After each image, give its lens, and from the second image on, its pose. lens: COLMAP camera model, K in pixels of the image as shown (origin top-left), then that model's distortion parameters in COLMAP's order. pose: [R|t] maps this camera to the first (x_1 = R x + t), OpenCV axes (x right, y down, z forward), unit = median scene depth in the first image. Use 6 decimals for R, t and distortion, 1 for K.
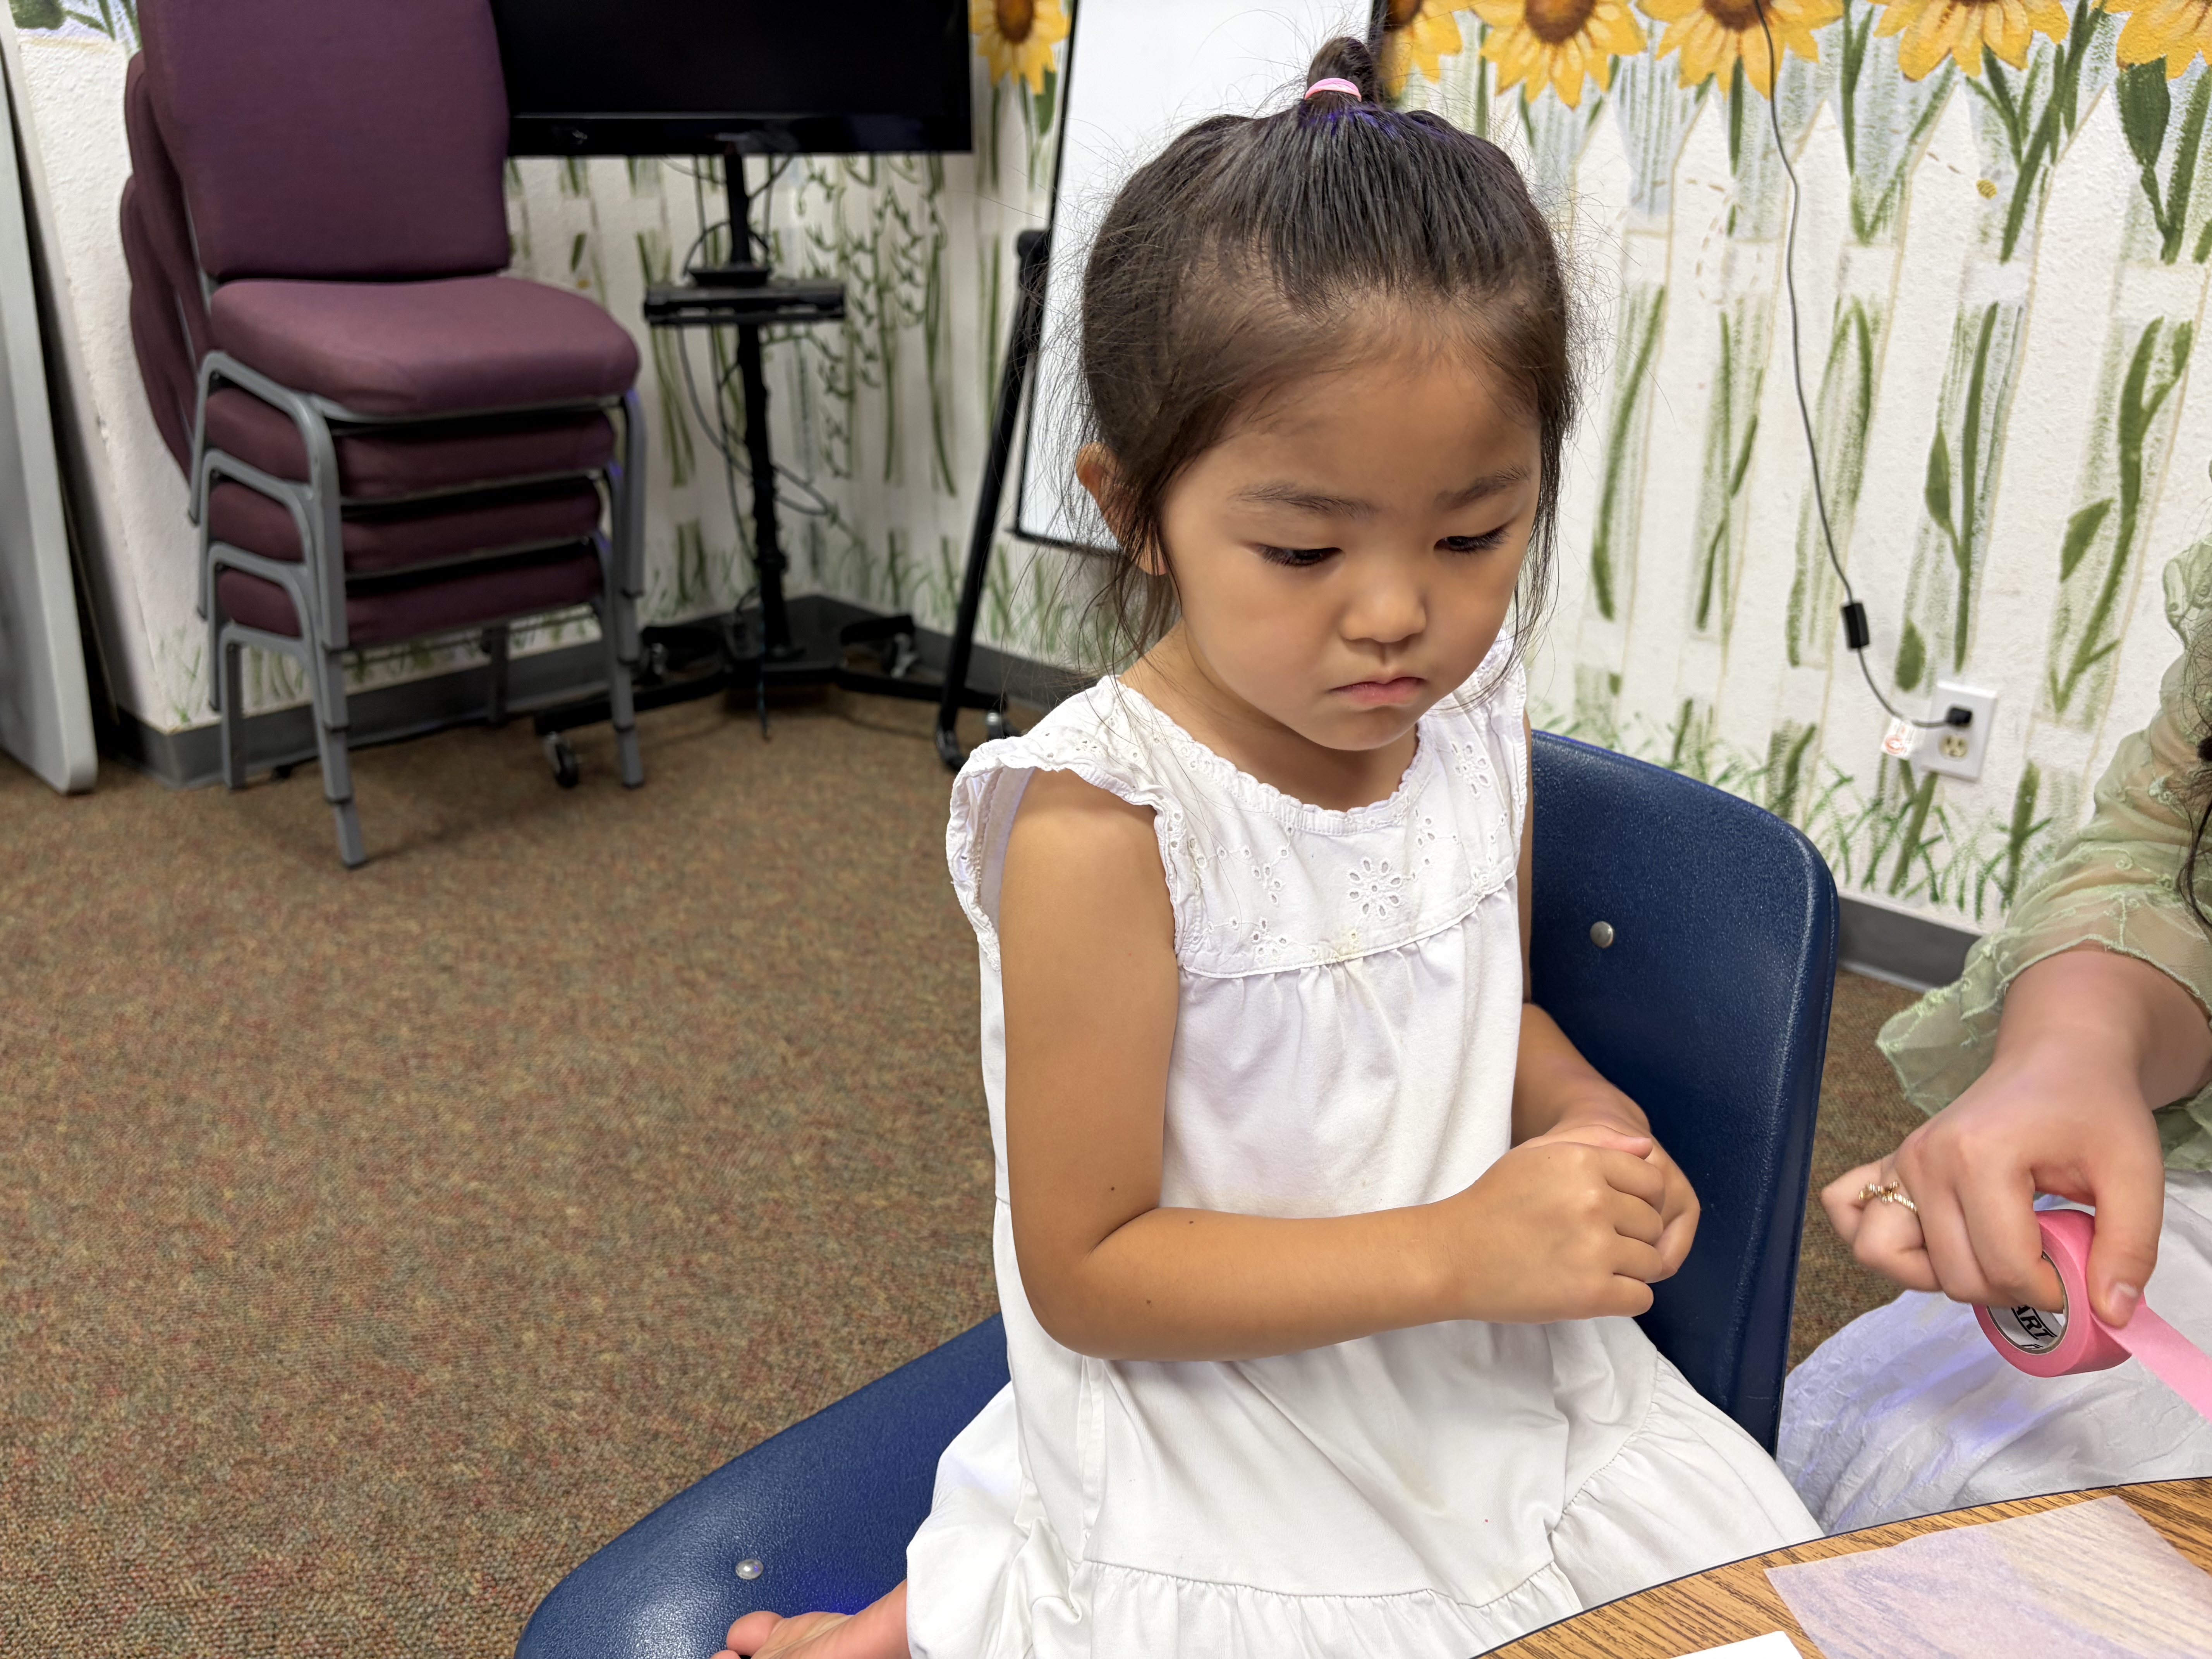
lens RADIAL K [[1688.9, 0, 1098.9], [0, 1688.9, 817.1], [0, 0, 1]] dist [0.034203, -0.032891]
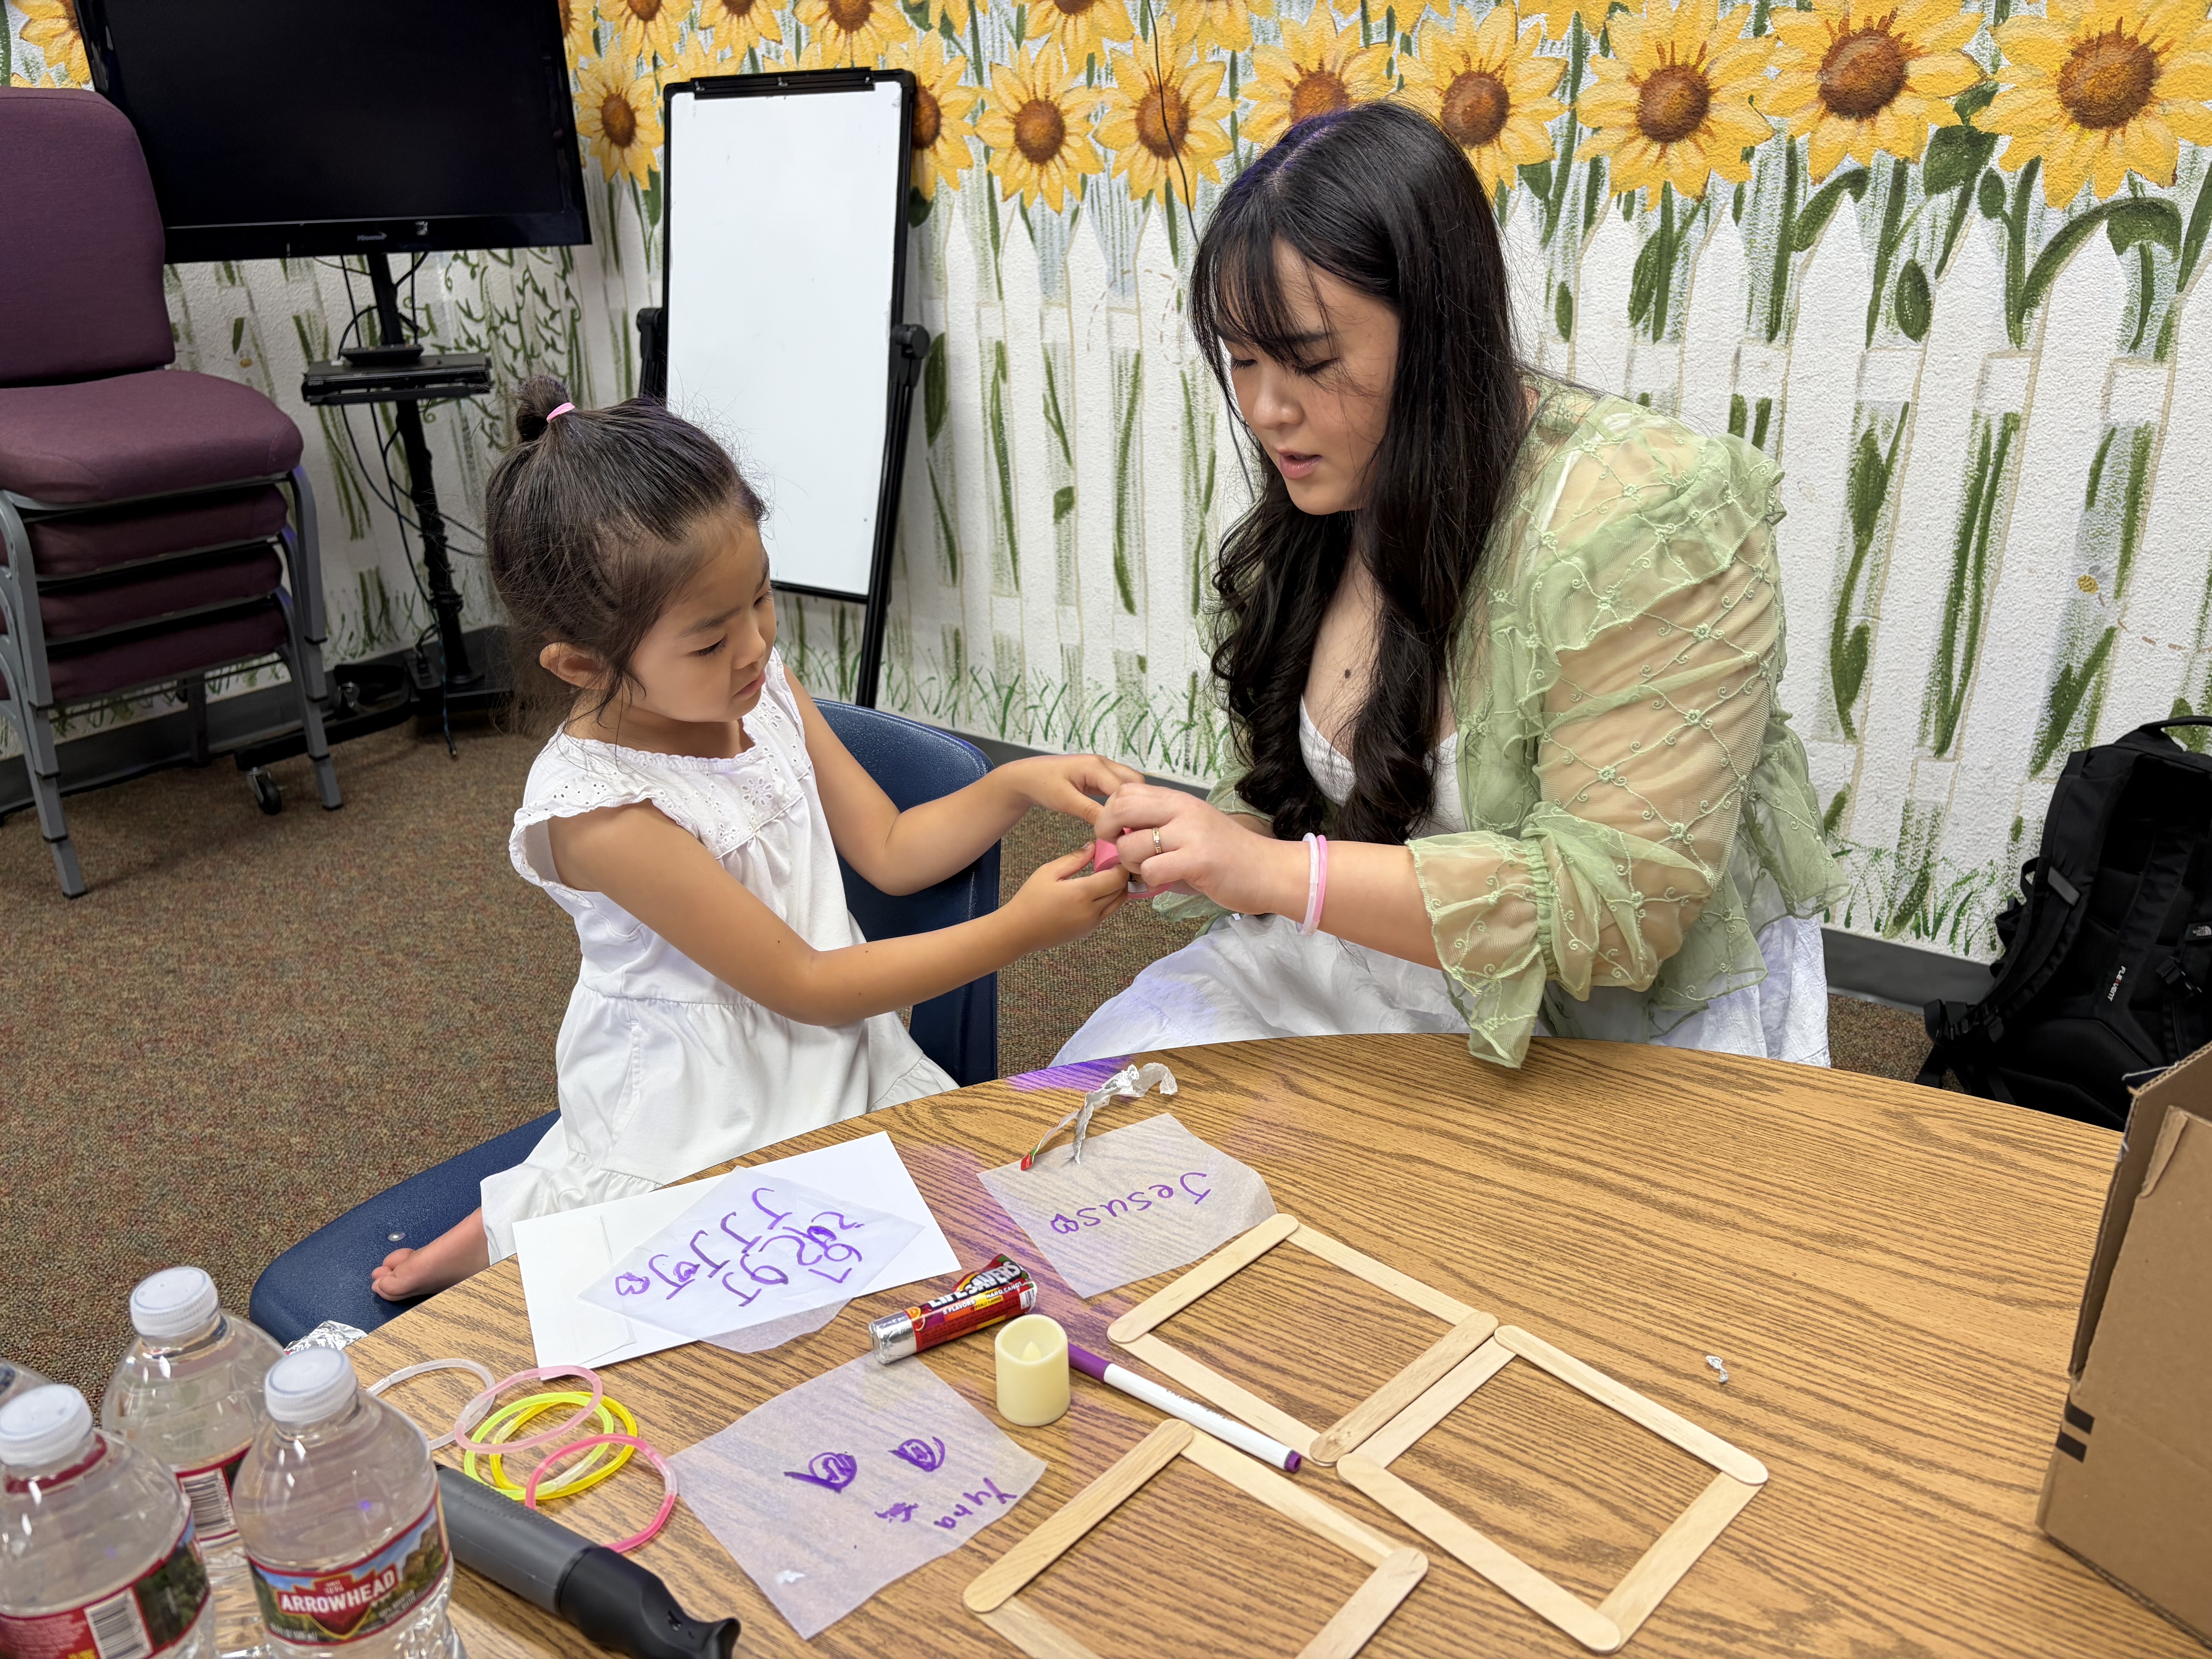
lens RADIAL K [[1688.9, 0, 1121.9], [0, 1688.9, 835.7], [0, 0, 1]] dist [0.034203, -0.032891]
pose [[0.985656, -0.082261, 0.147358, 0.088198], [0.080428, 0.996591, 0.018371, 0.024555], [-0.148367, -0.006255, 0.988913, -0.234544]]
